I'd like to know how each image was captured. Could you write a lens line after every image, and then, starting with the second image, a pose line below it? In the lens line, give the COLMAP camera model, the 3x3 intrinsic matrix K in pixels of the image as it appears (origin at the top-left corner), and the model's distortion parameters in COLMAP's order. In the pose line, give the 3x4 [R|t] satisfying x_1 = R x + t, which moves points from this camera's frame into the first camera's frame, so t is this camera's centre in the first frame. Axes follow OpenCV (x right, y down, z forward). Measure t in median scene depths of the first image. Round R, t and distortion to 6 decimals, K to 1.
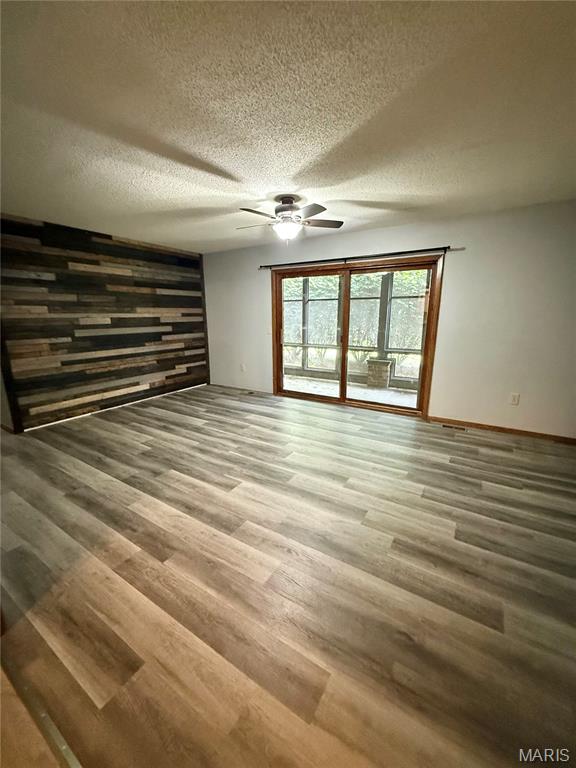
lens RADIAL K [[300.8, 0, 290.5], [0, 300.8, 381.3], [0, 0, 1]] dist [0.000743, 0.000358]
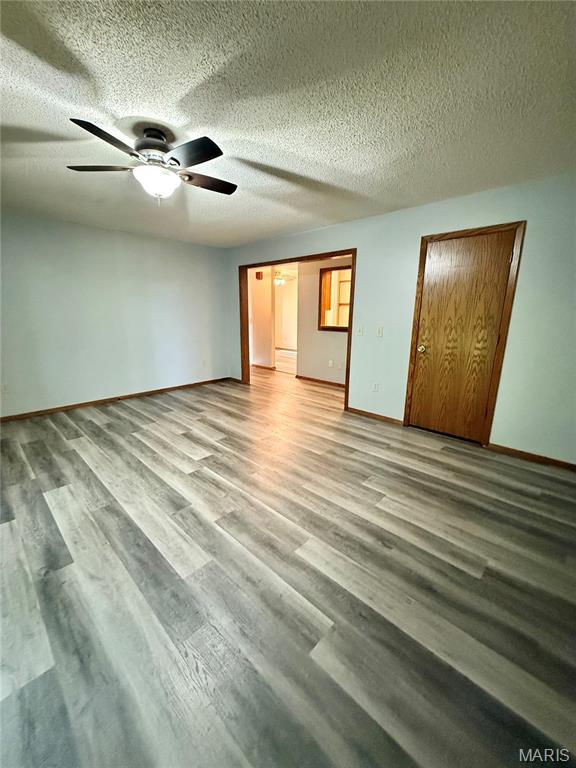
lens RADIAL K [[300.8, 0, 290.5], [0, 300.8, 381.3], [0, 0, 1]] dist [0.000743, 0.000358]
pose [[-0.979254, -0.048375, 0.196779, -0.446367], [0.042601, 0.900239, 0.433307, -0.370576], [-0.198109, 0.432700, -0.879502, 1.687484]]
